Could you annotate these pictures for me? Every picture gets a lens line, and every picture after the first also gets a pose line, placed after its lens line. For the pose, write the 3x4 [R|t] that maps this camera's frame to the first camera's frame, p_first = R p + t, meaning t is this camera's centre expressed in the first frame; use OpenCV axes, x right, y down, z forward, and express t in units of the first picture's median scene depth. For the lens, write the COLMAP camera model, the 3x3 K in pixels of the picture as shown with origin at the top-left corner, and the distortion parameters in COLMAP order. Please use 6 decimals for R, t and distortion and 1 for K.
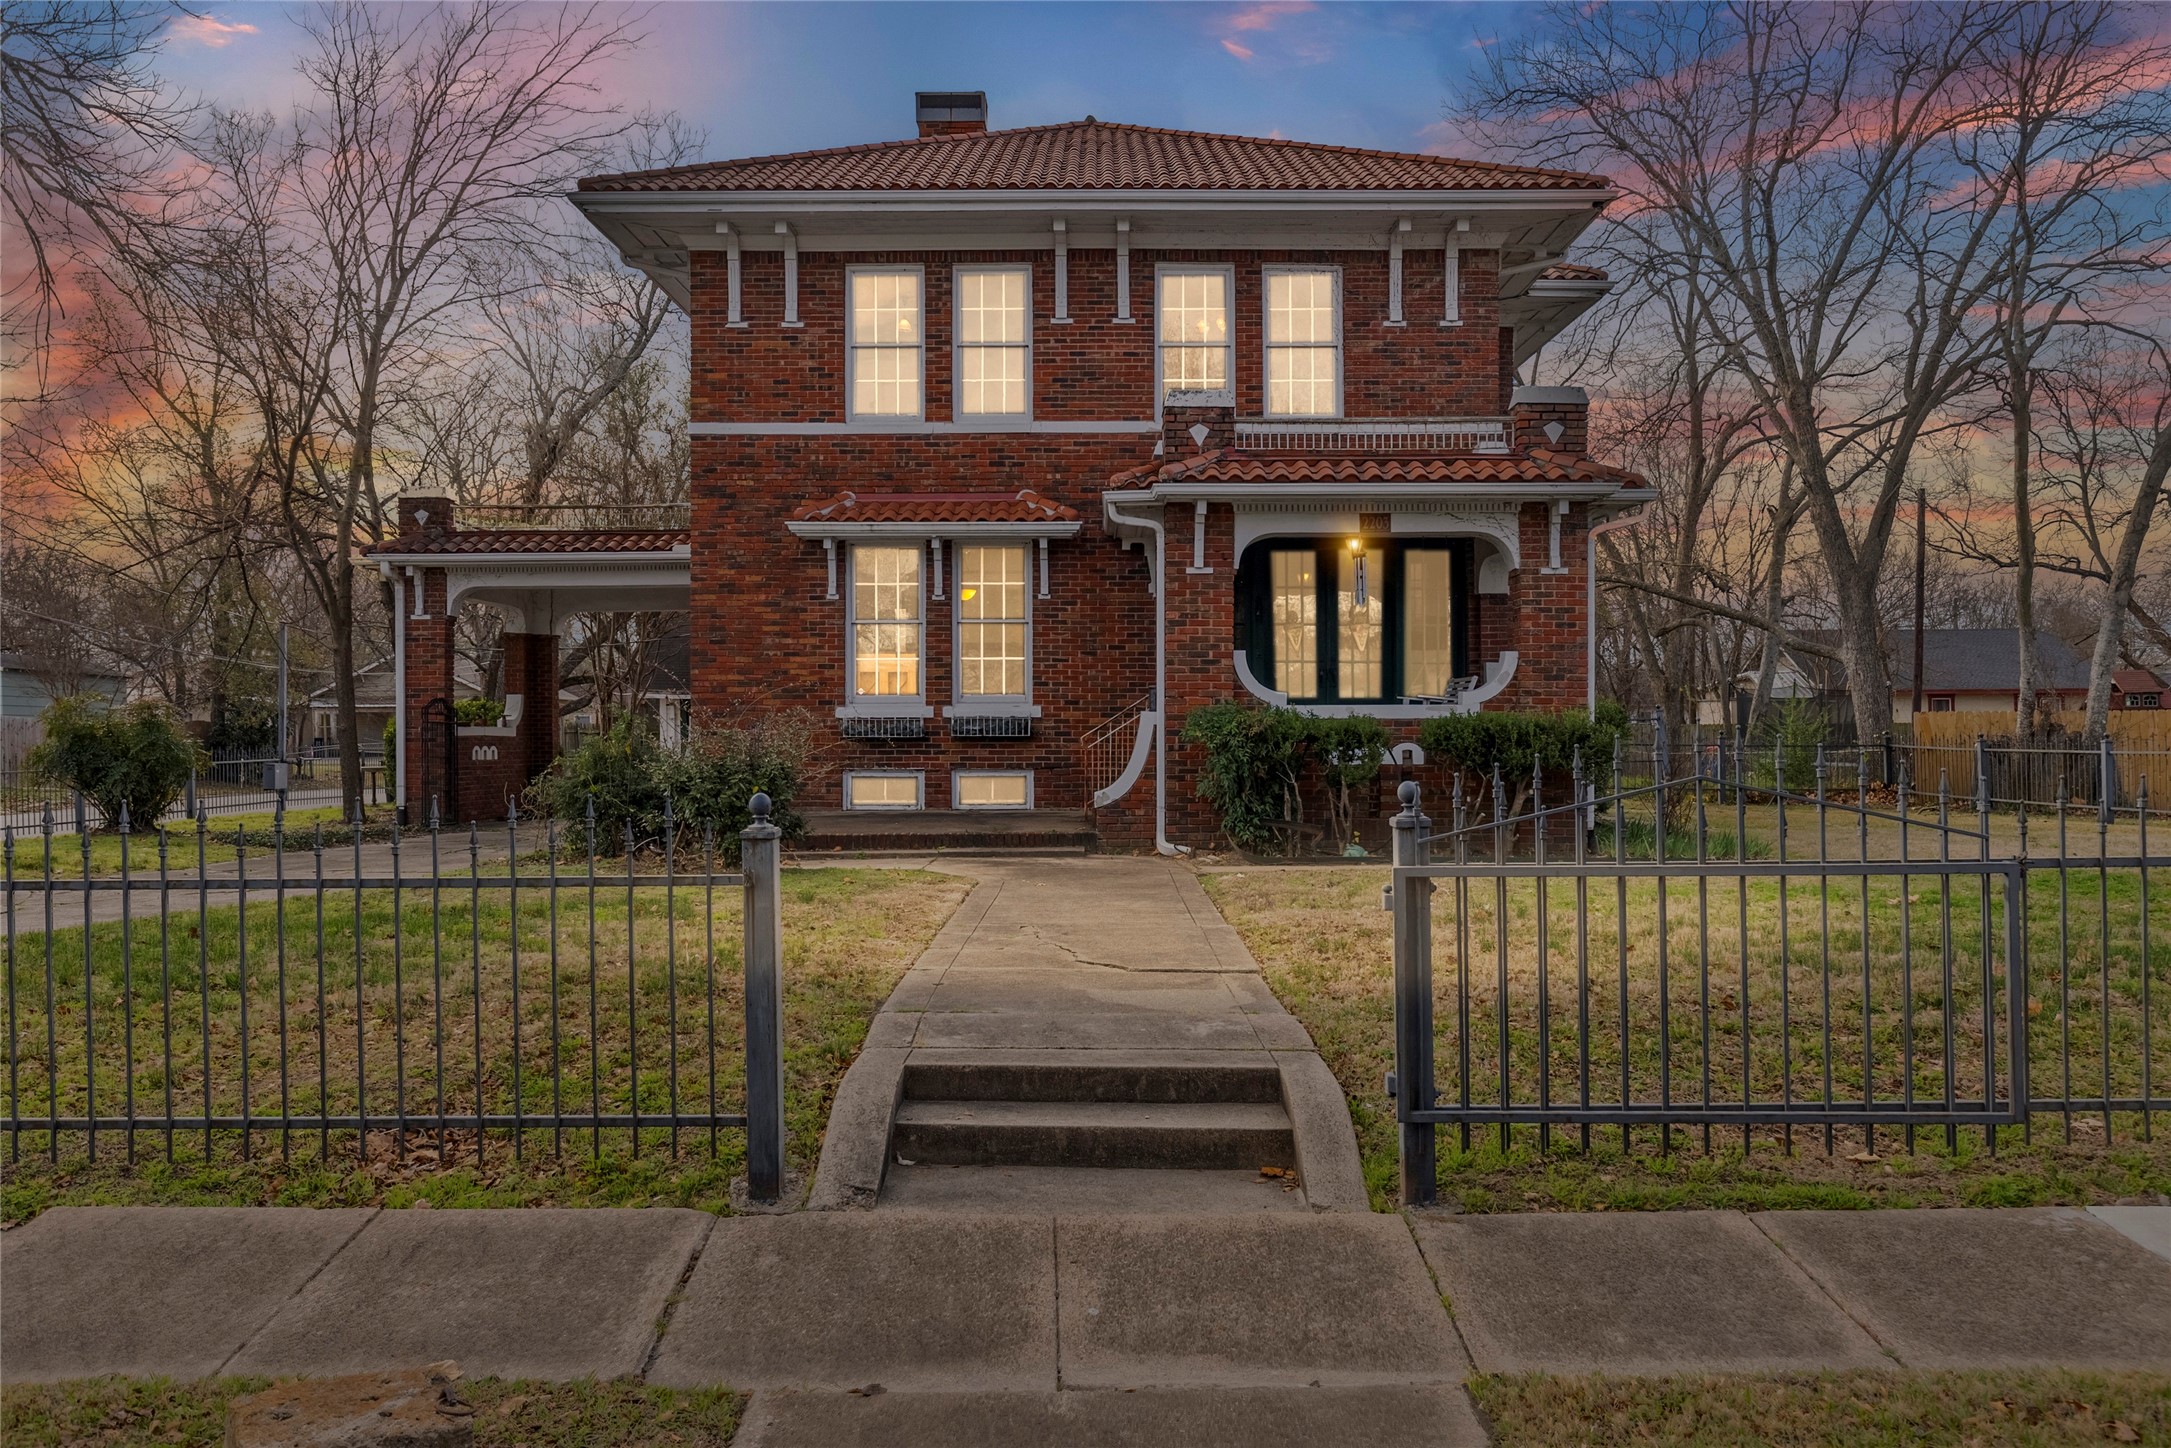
lens RADIAL K [[1554.4, 0, 1082.0], [0, 1554.4, 731.8], [0, 0, 1]] dist [-0.031158, 0.002526]
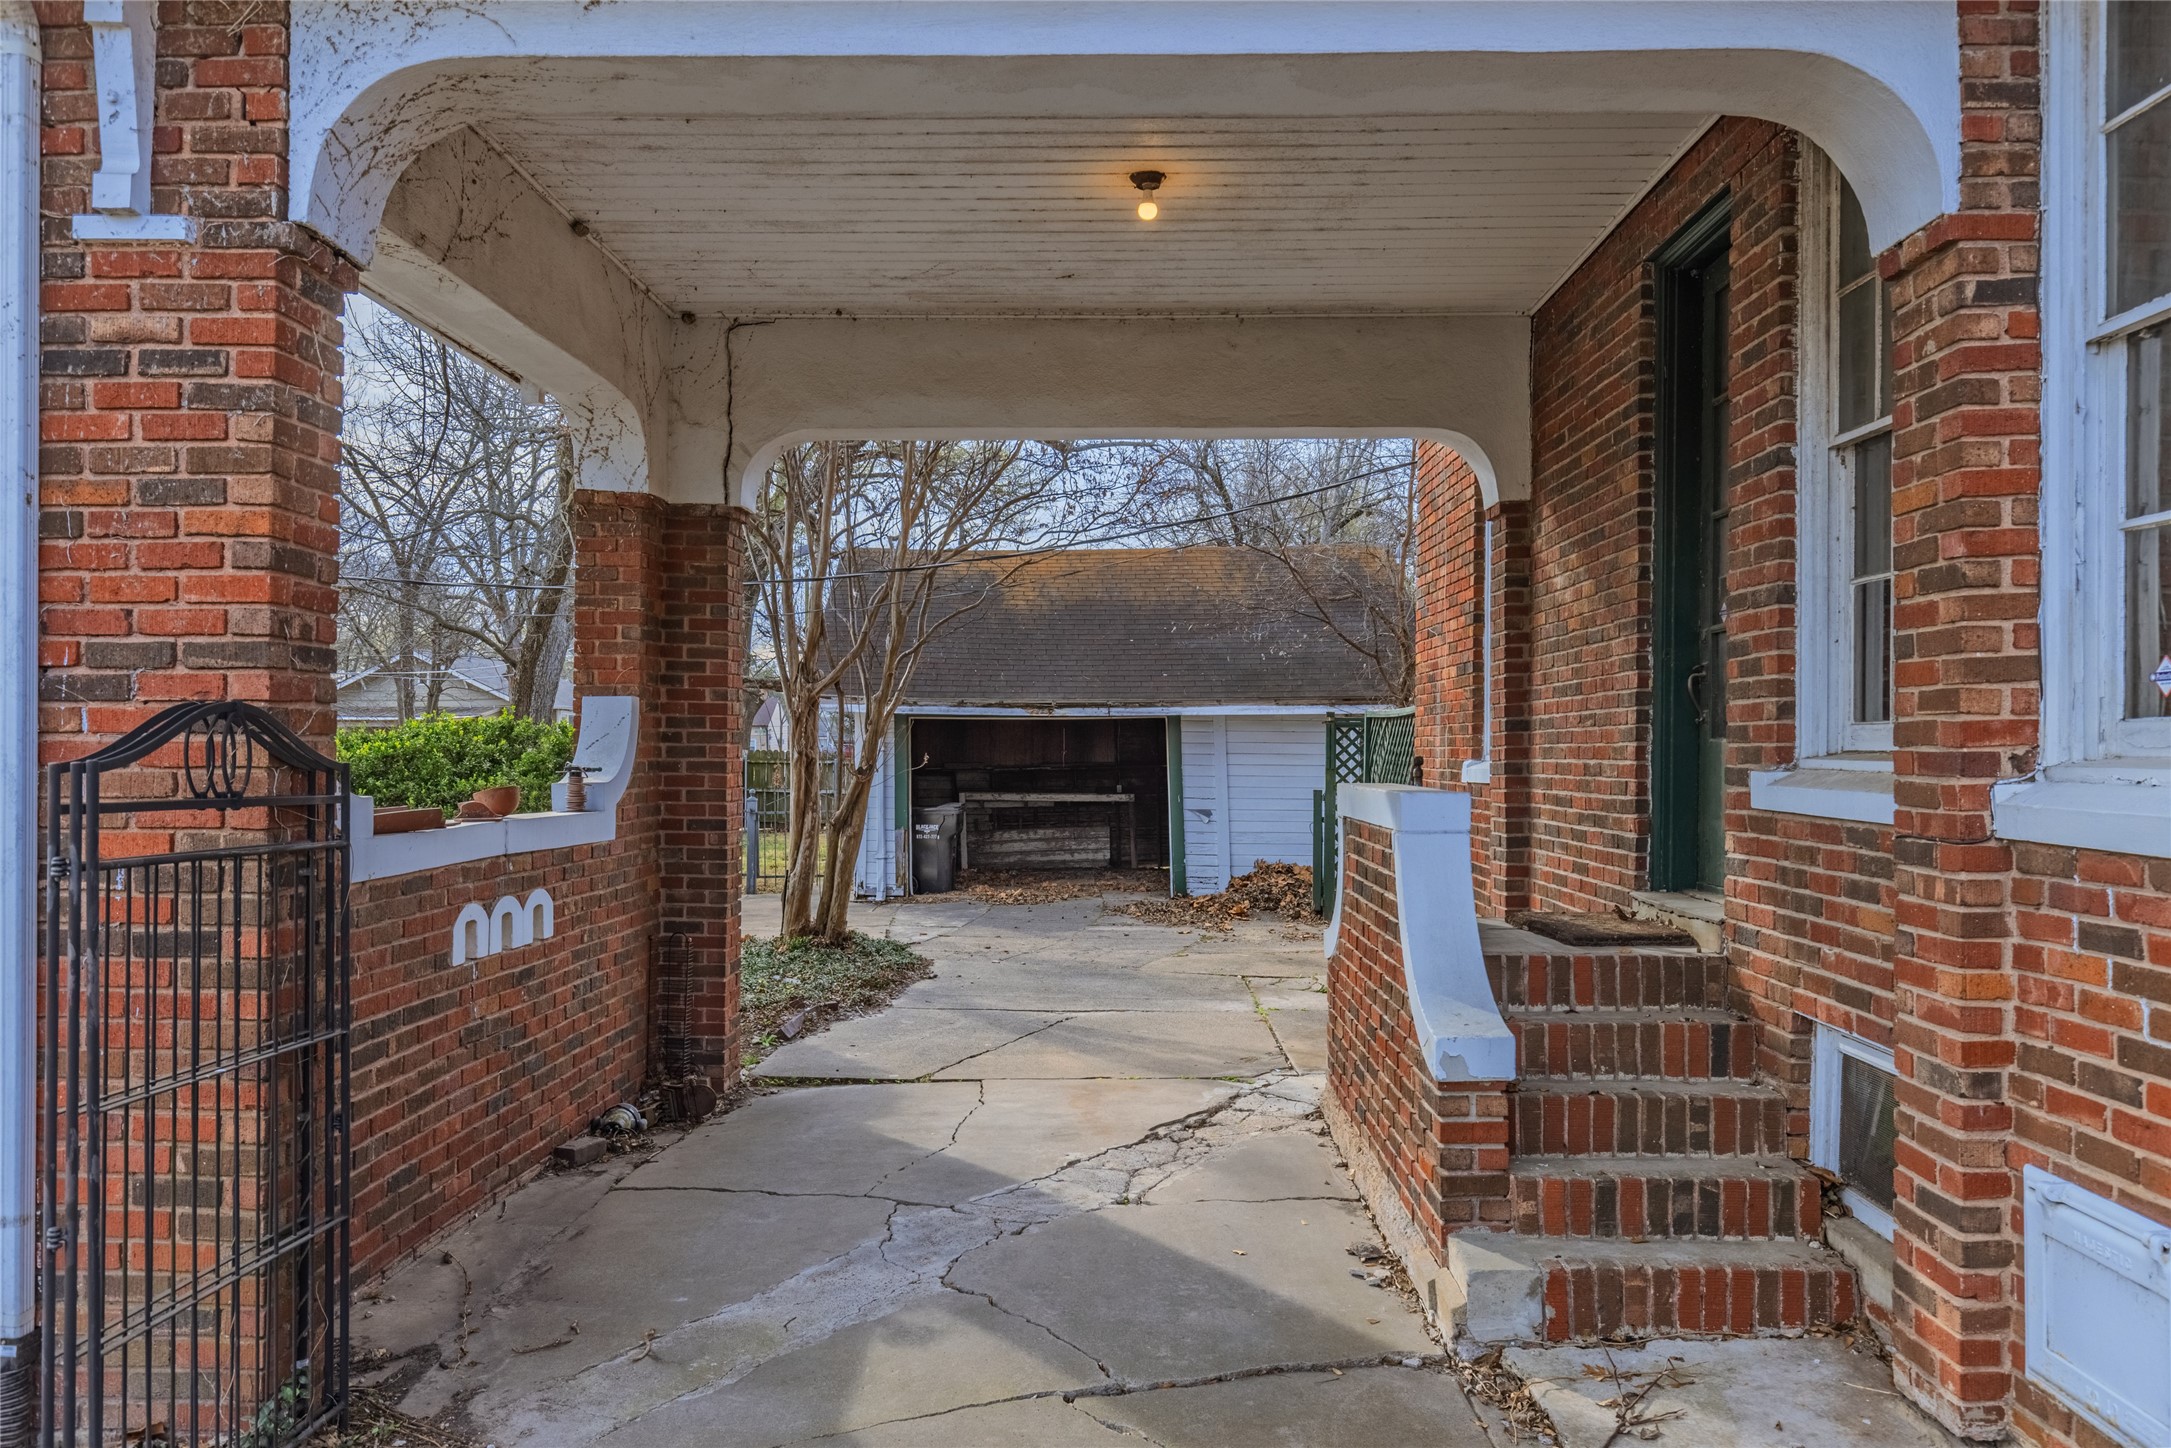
lens RADIAL K [[1554.4, 0, 1079.8], [0, 1554.4, 739.7], [0, 0, 1]] dist [-0.031158, 0.002526]
pose [[0.999710, 0.009447, -0.022139, -0.364407], [-0.009627, 0.999922, -0.008007, -0.019555], [0.022061, 0.008218, 0.999723, 0.951880]]
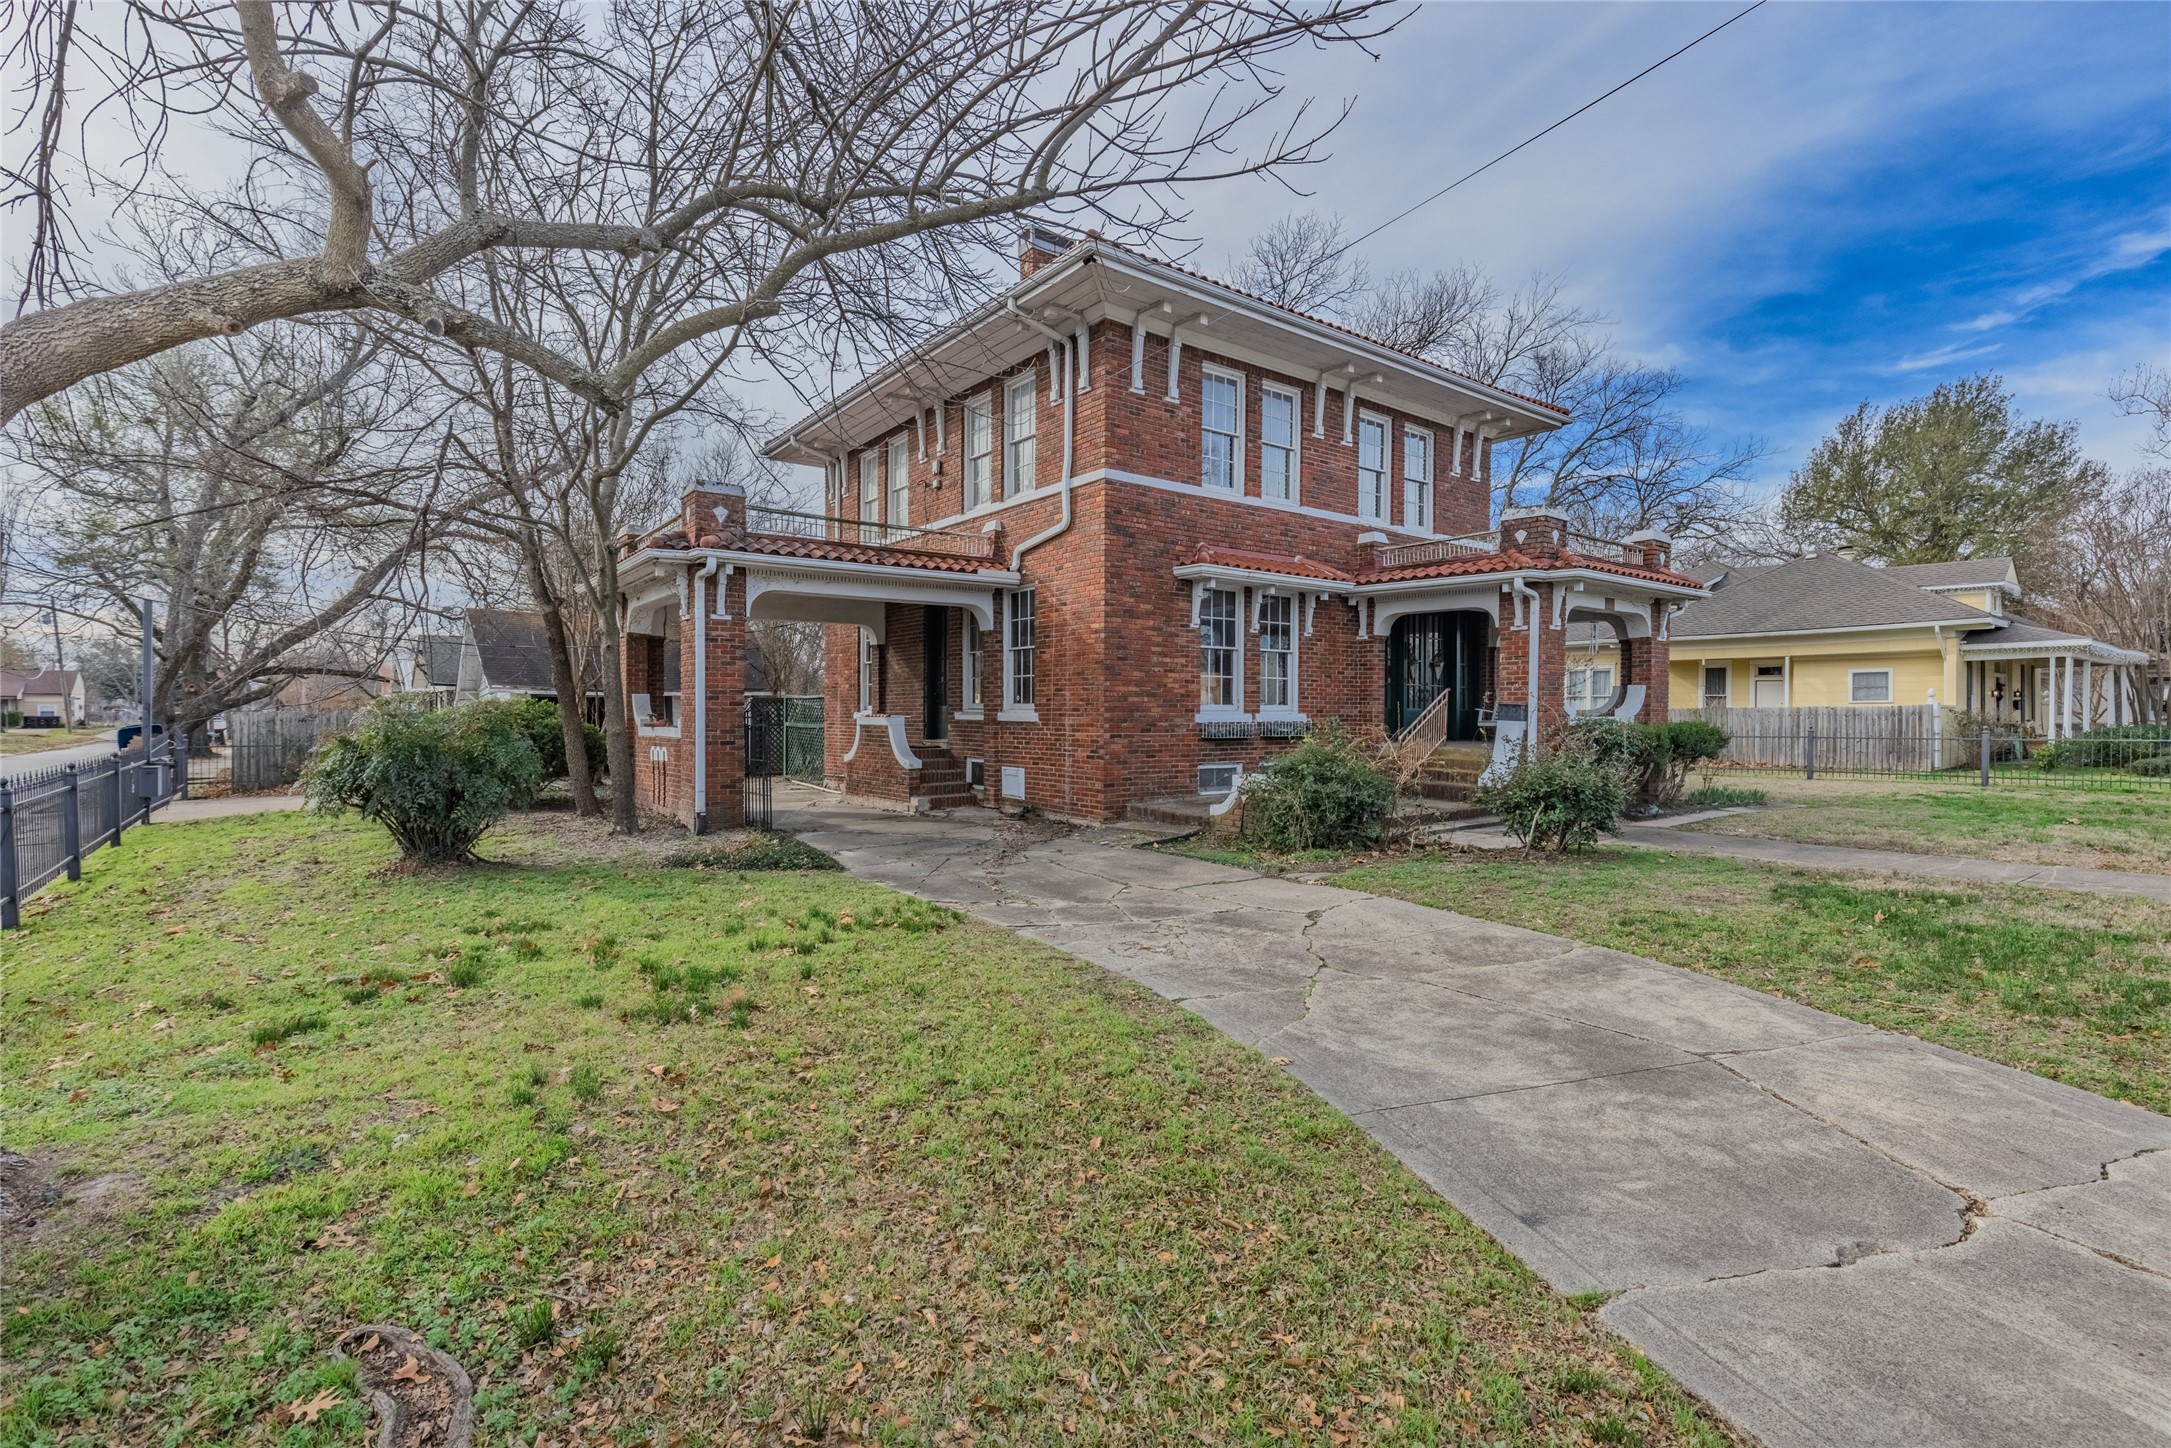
lens RADIAL K [[991.6, 0, 1091.4], [0, 991.6, 716.7], [0, 0, 1]] dist [0.002298, 0.000635]
pose [[0.798945, 0.002285, 0.601400, -0.705193], [-0.001323, 0.999997, -0.002043, -0.011834], [-0.601403, 0.000836, 0.798946, 0.412139]]
